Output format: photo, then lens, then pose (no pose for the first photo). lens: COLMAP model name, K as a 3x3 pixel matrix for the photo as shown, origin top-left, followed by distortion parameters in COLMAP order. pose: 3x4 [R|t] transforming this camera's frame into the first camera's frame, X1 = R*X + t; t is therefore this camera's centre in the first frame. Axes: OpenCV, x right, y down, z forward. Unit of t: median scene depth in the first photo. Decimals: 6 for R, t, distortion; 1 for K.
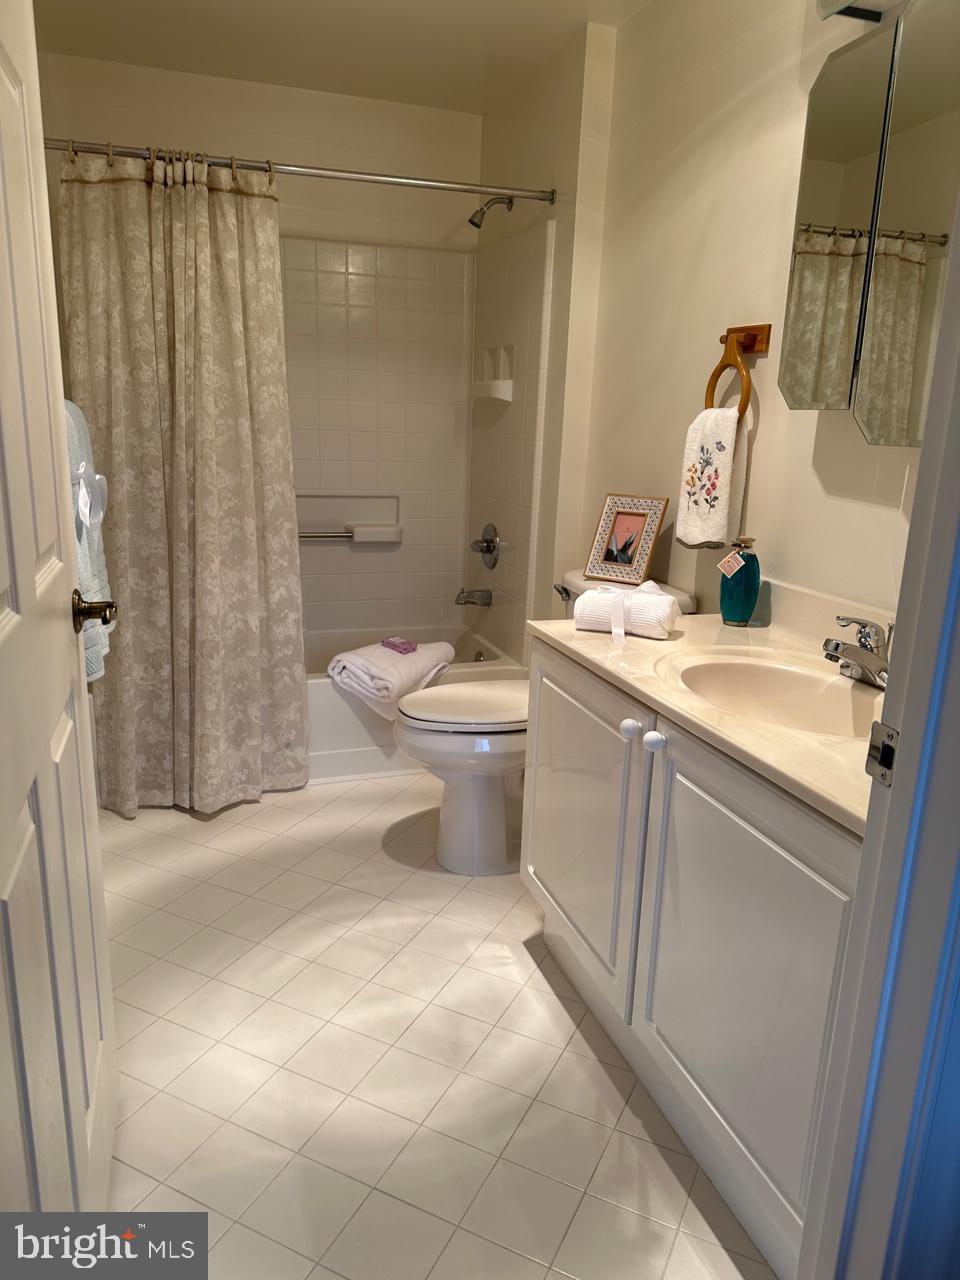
lens RADIAL K [[890.5, 0, 480.0], [0, 890.5, 640.0], [0, 0, 1]] dist [0.114876, -0.206191]
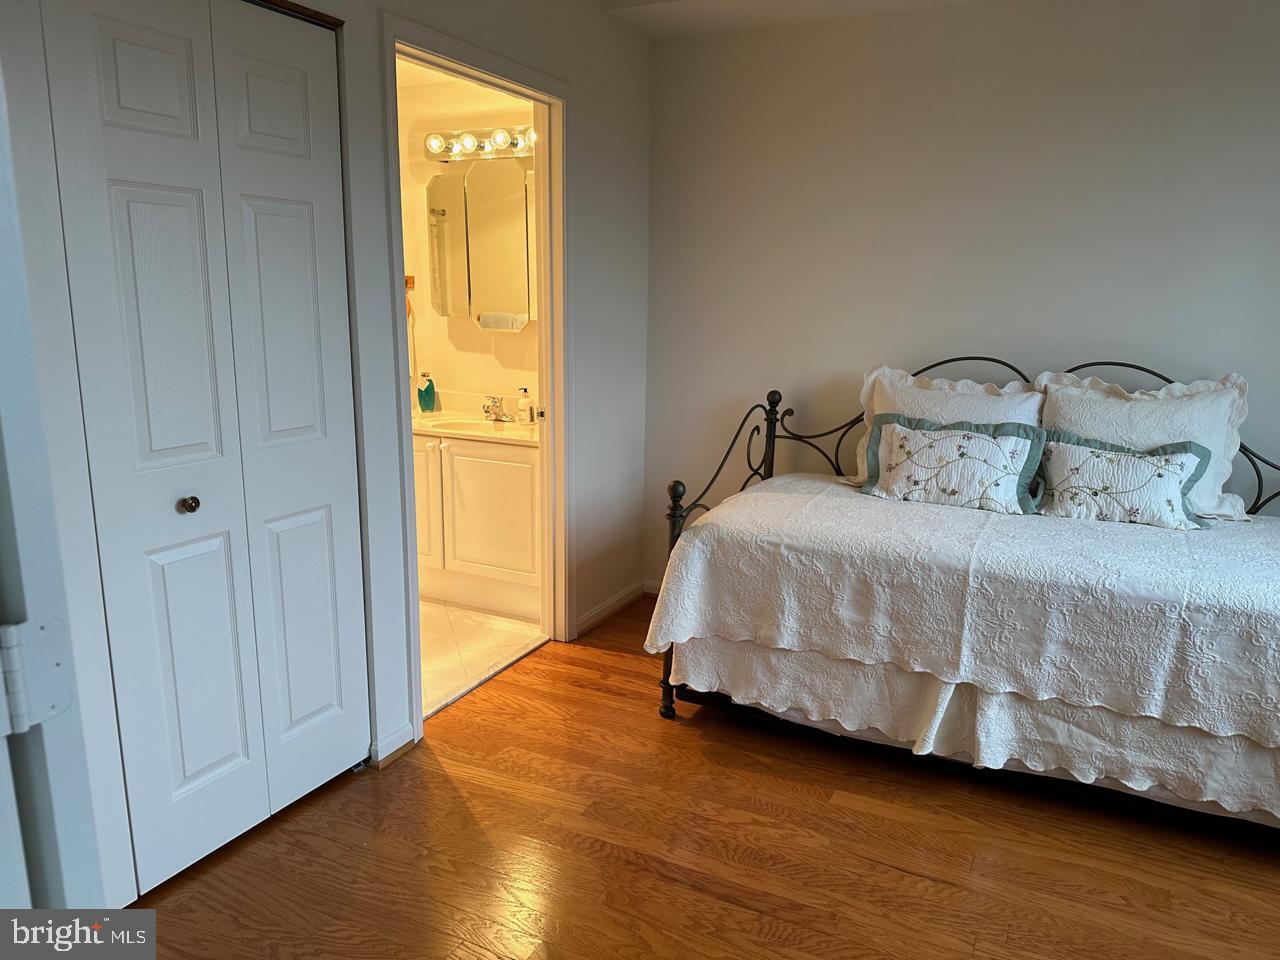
lens RADIAL K [[886.5, 0, 638.7], [0, 886.5, 489.6], [0, 0, 1]] dist [0.116321, -0.182463]
pose [[0.718578, -0.171840, 0.673882, -0.910671], [0.178501, 0.982103, 0.060095, 0.139585], [-0.672148, 0.077106, 0.736391, -1.007485]]
